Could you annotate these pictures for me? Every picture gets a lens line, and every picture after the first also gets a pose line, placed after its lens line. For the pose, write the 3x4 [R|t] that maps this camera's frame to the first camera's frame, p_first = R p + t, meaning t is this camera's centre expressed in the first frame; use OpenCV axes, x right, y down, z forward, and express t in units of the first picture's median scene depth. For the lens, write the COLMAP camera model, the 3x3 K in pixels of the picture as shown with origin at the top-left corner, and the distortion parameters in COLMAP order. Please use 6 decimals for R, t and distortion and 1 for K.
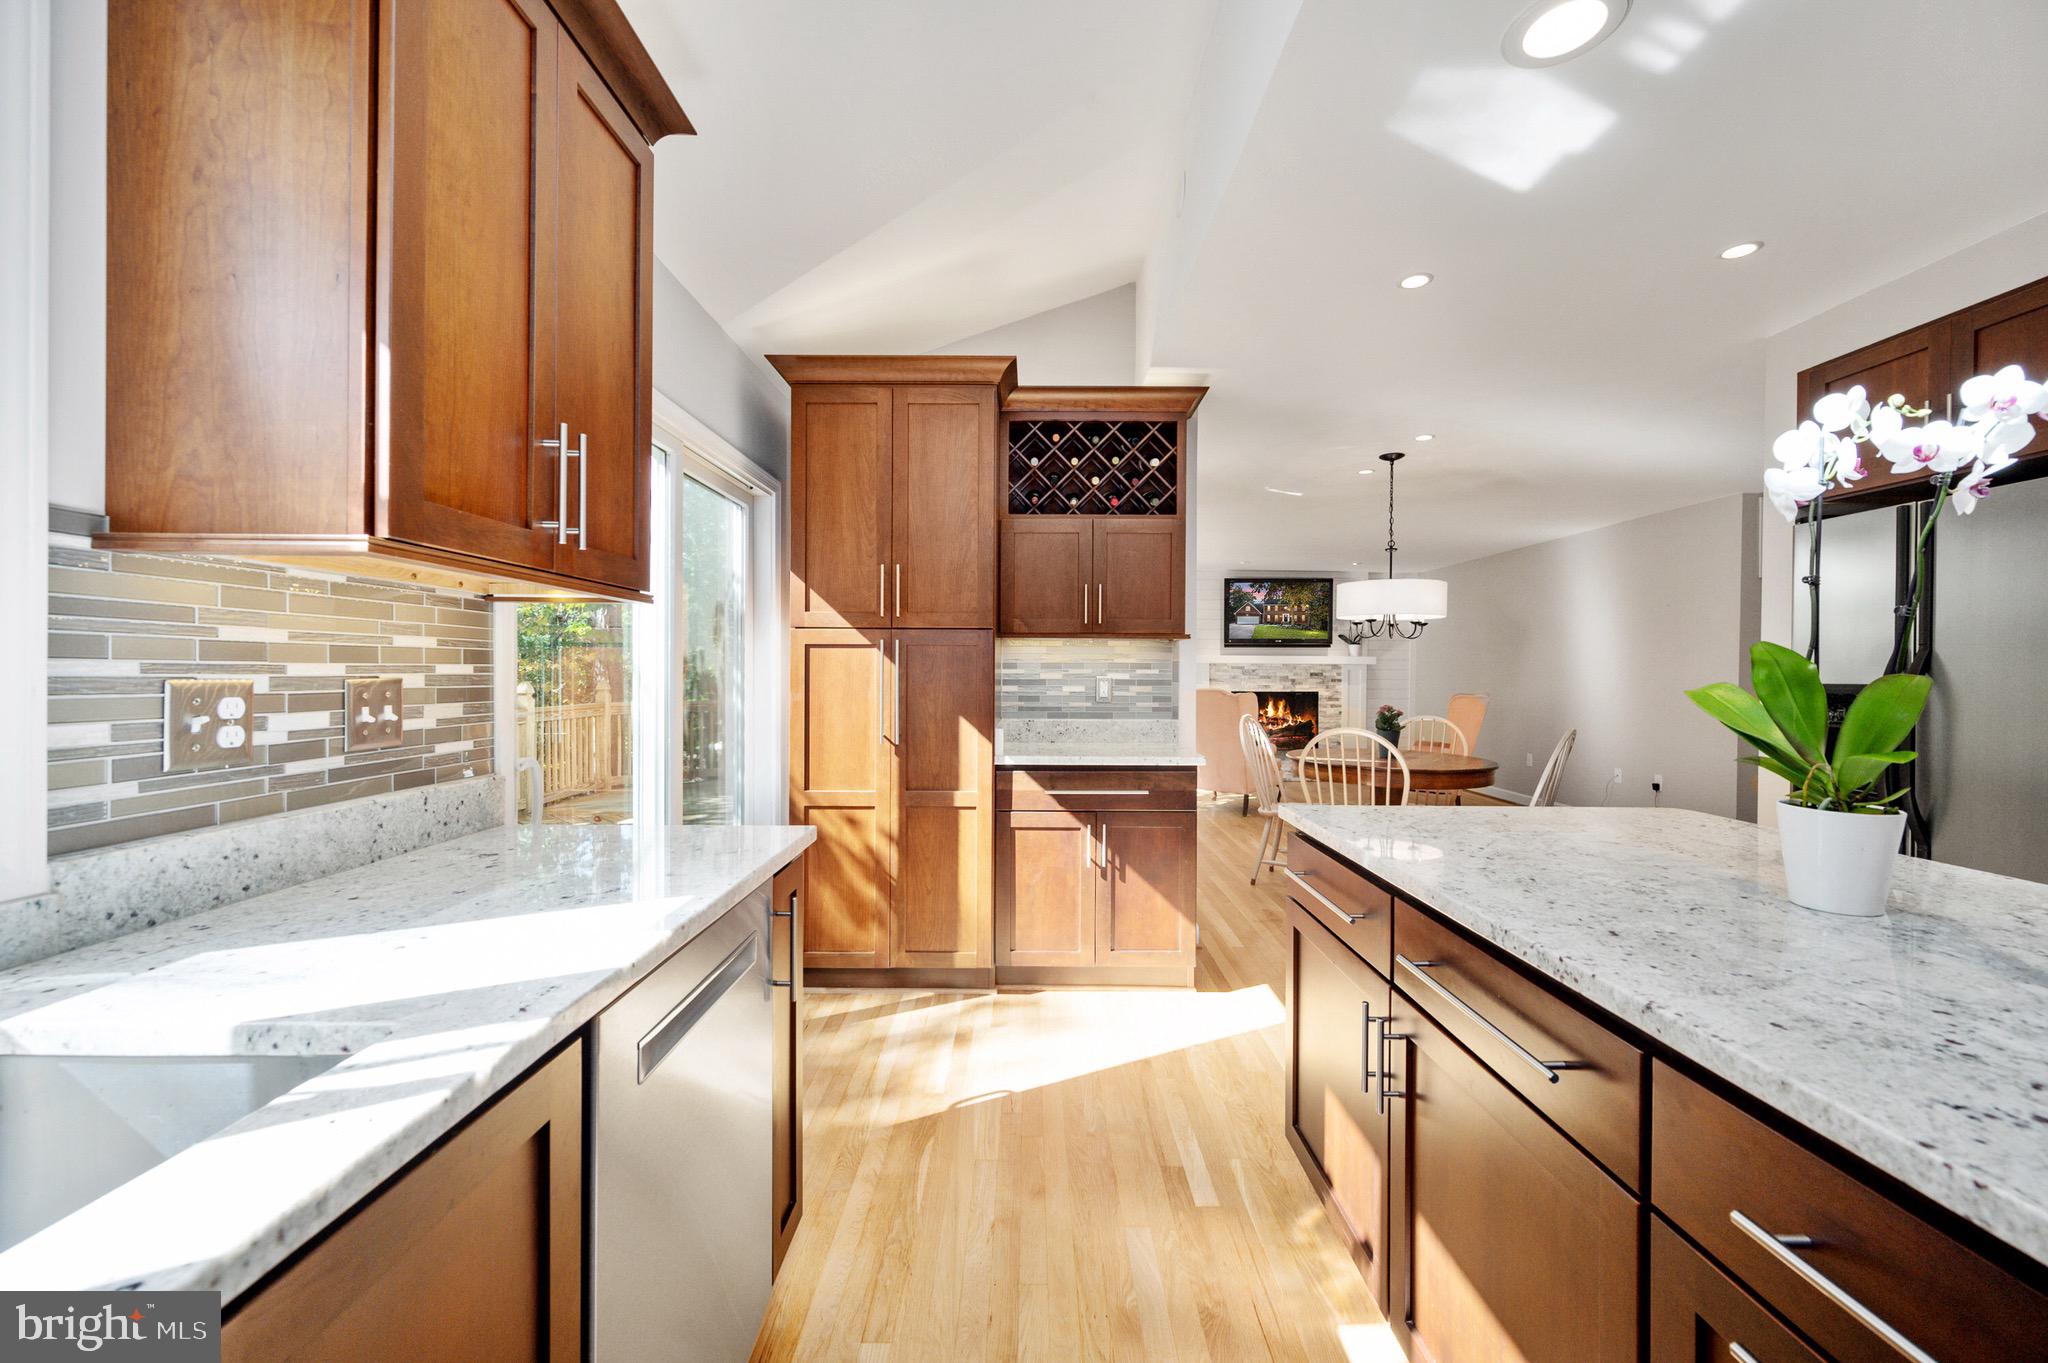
lens RADIAL K [[812.6, 0, 1028.5], [0, 812.6, 670.8], [0, 0, 1]] dist [0.000515, -0.000048]
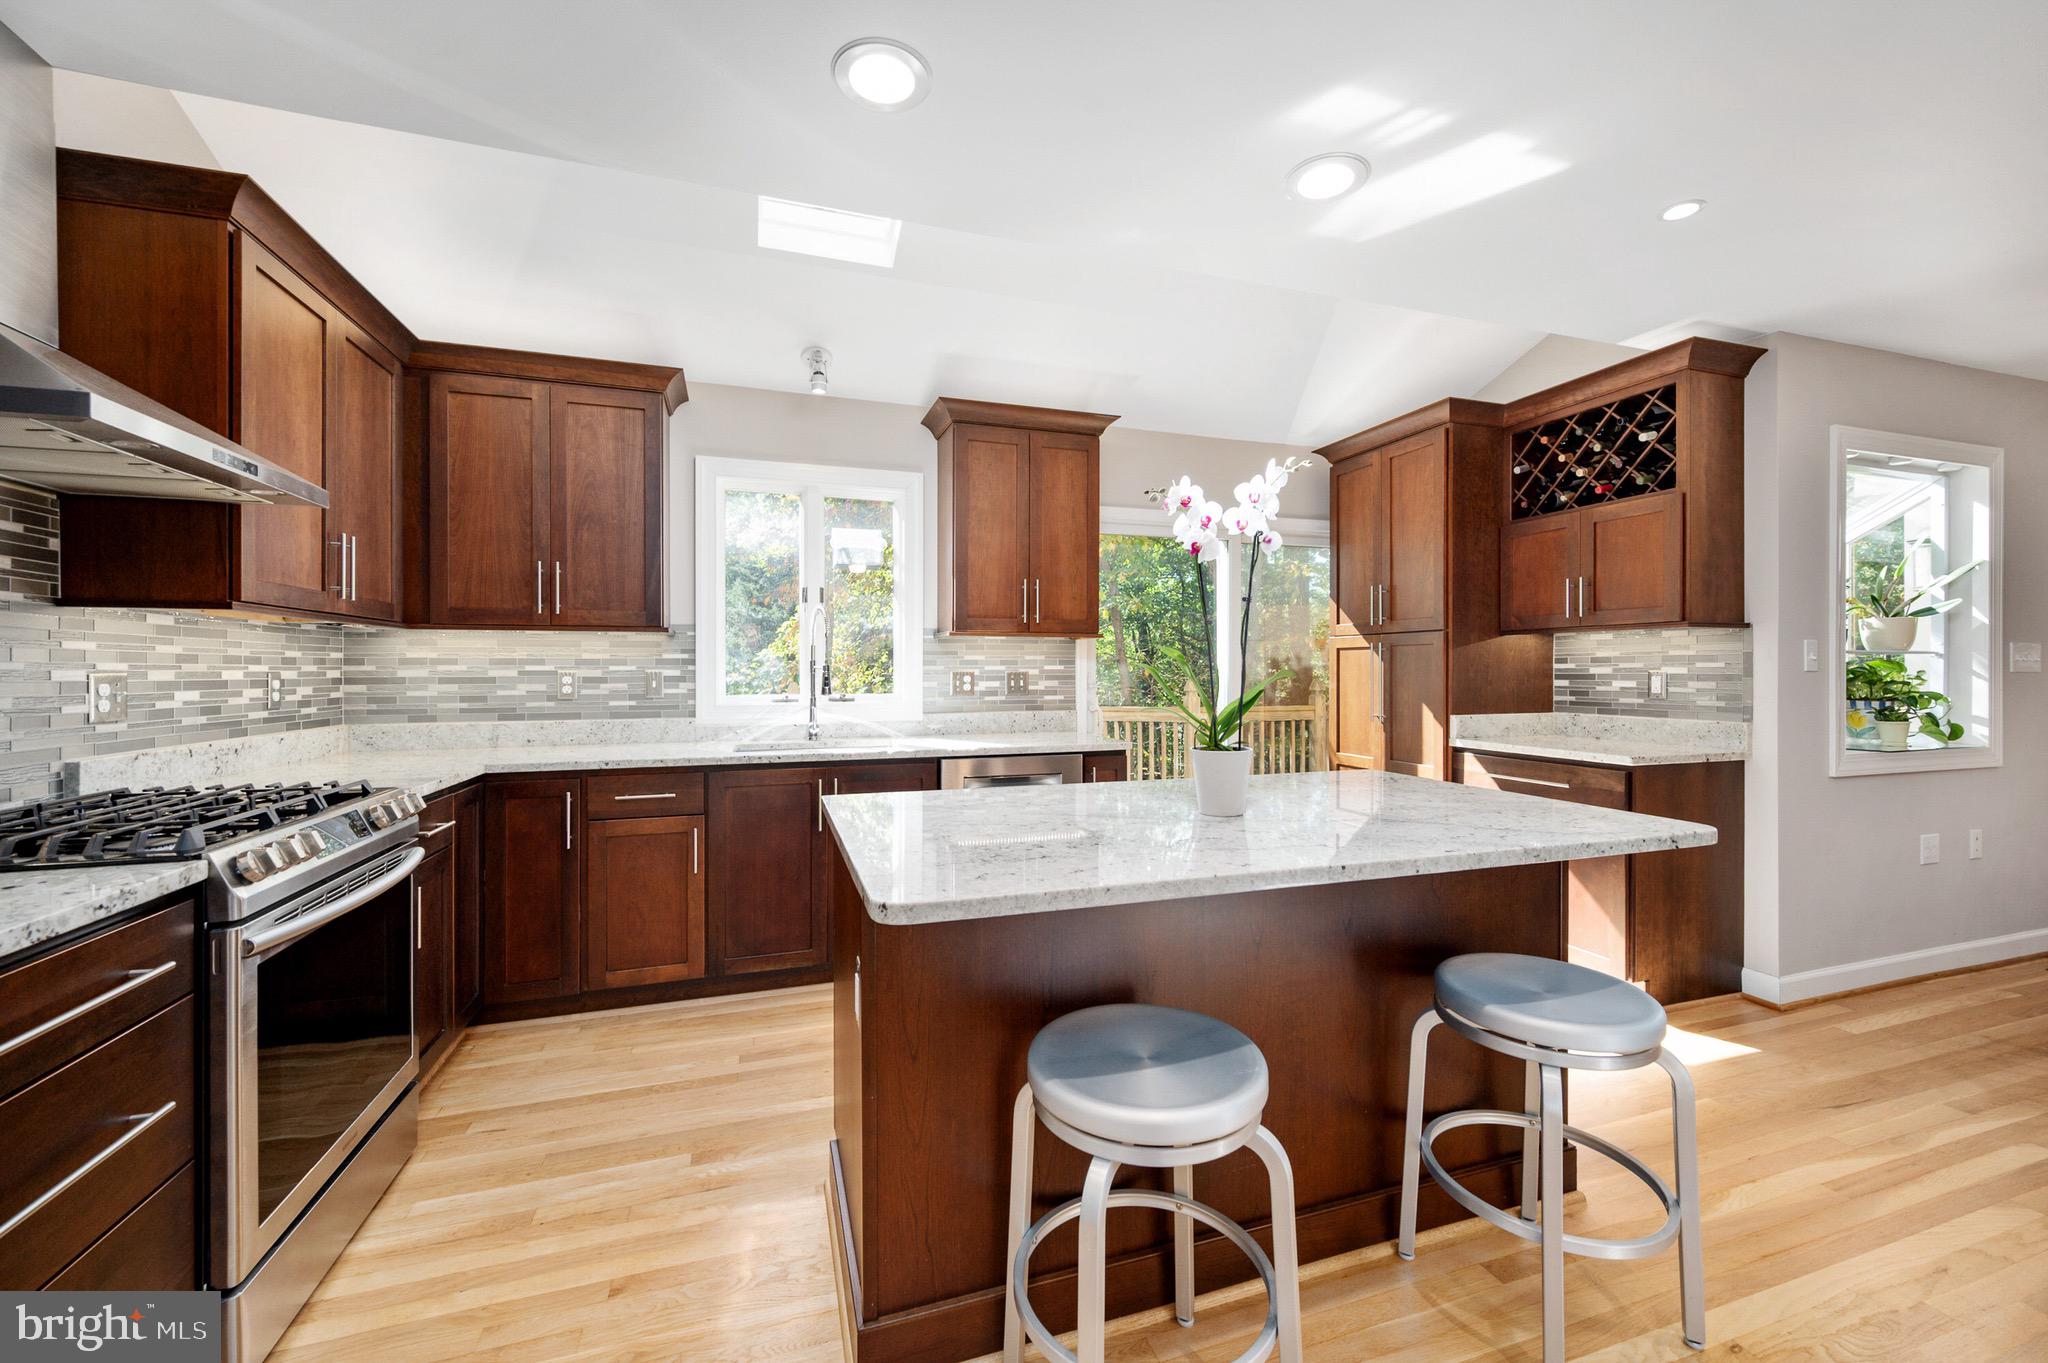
lens RADIAL K [[812.6, 0, 1028.5], [0, 812.6, 670.8], [0, 0, 1]] dist [0.000515, -0.000048]
pose [[0.315230, -0.004242, -0.949006, 0.795588], [0.004290, 0.999986, -0.003044, 0.007311], [0.949006, -0.003112, 0.315244, 0.048856]]
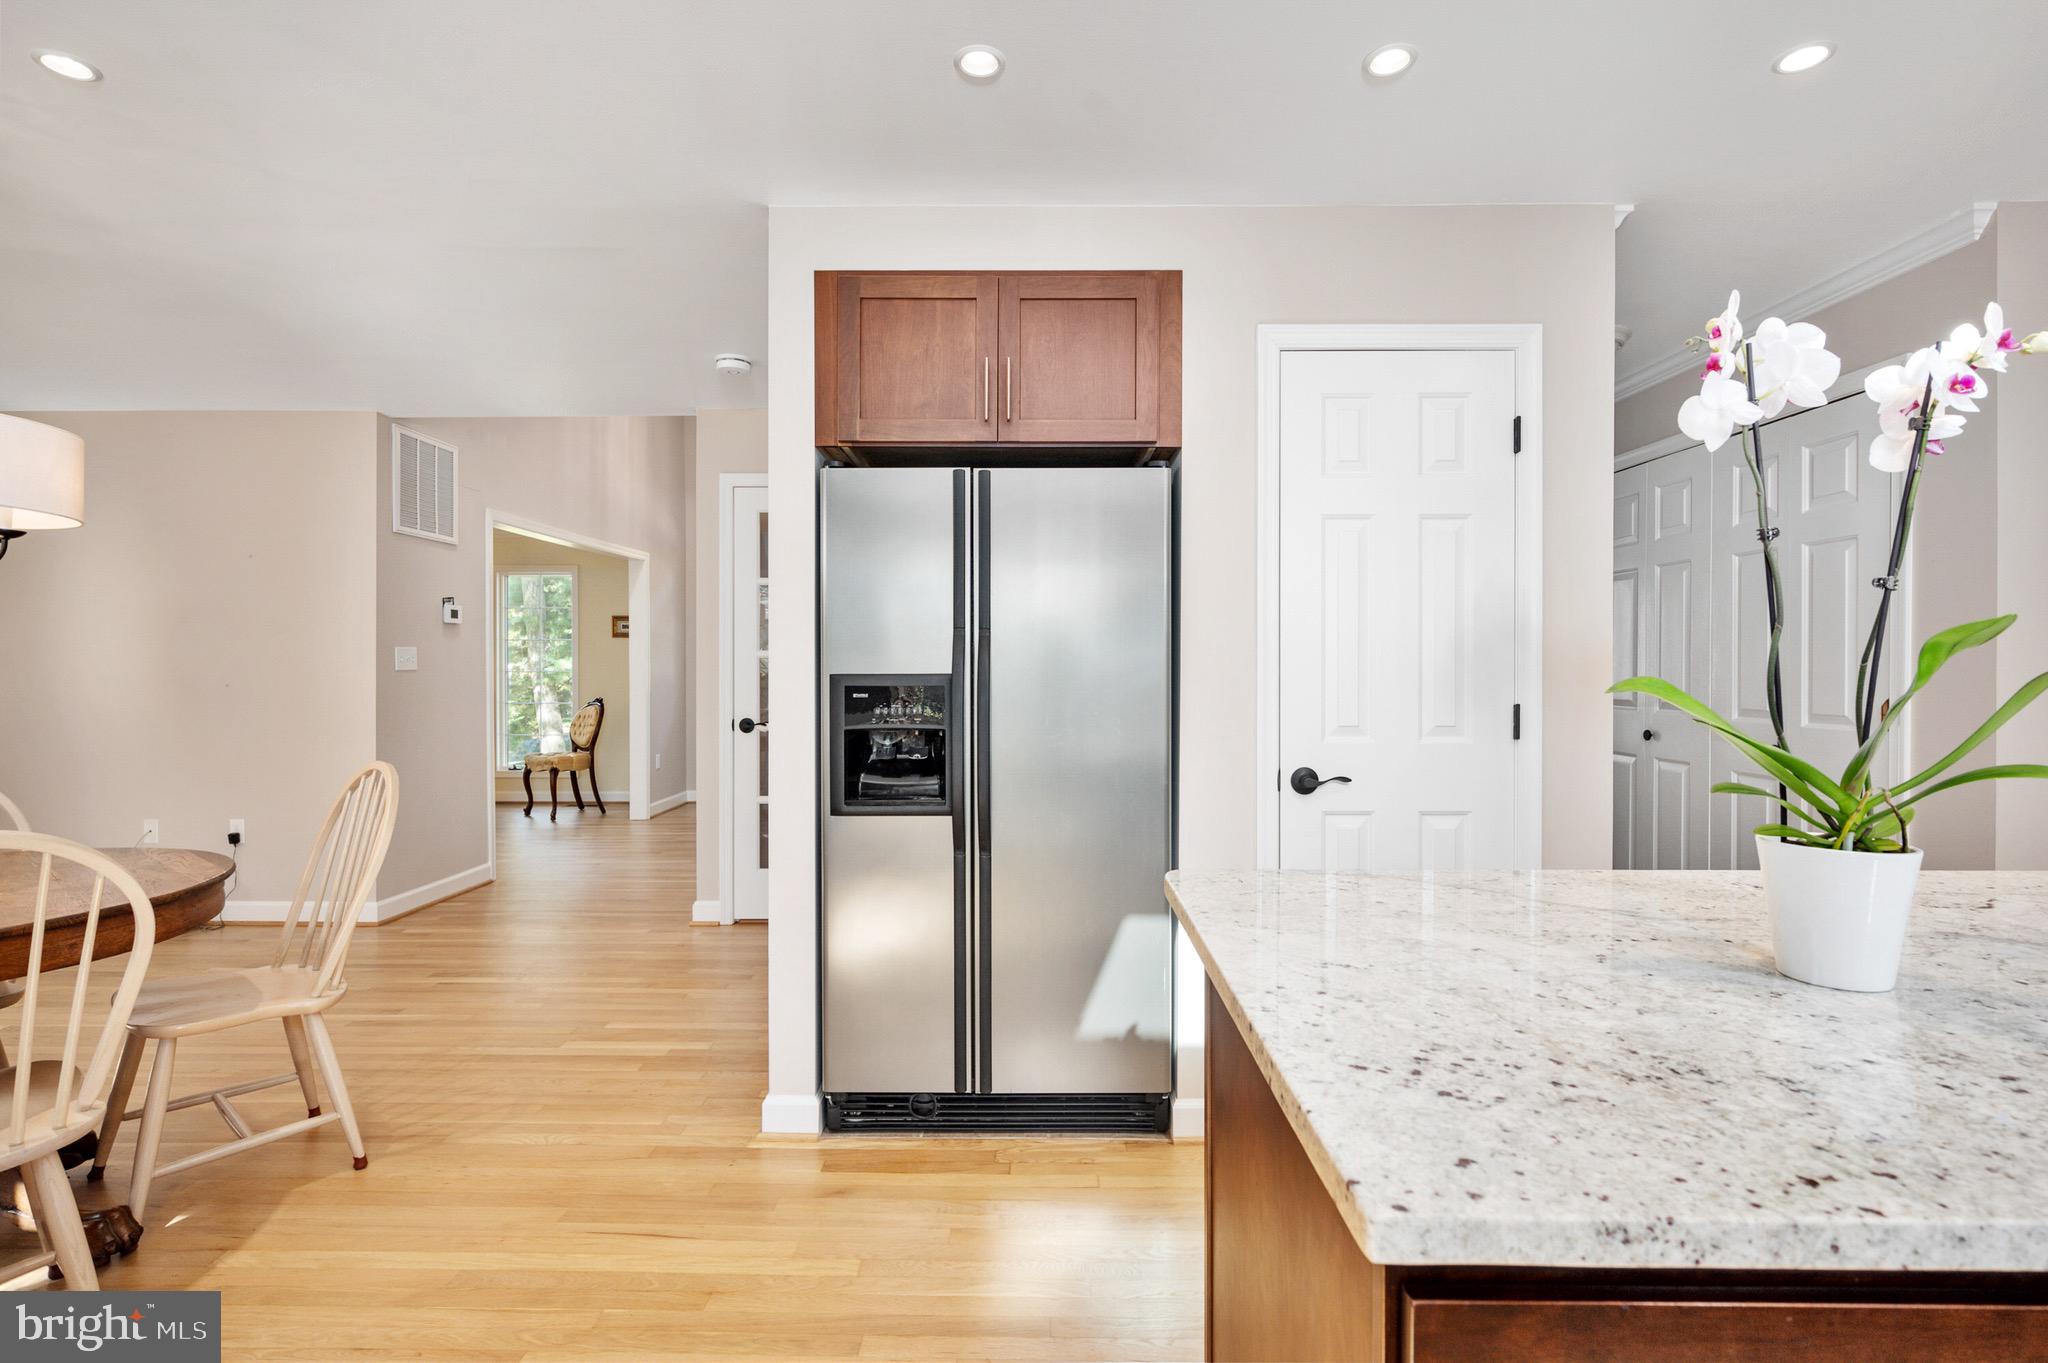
lens RADIAL K [[987.3, 0, 1026.8], [0, 987.3, 670.5], [0, 0, 1]] dist [0.000519, 0.000297]
pose [[0.001719, -0.013669, 0.999905, 0.006252], [-0.001573, 0.999905, 0.013671, -0.000069], [-0.999997, -0.001596, 0.001698, 0.650267]]
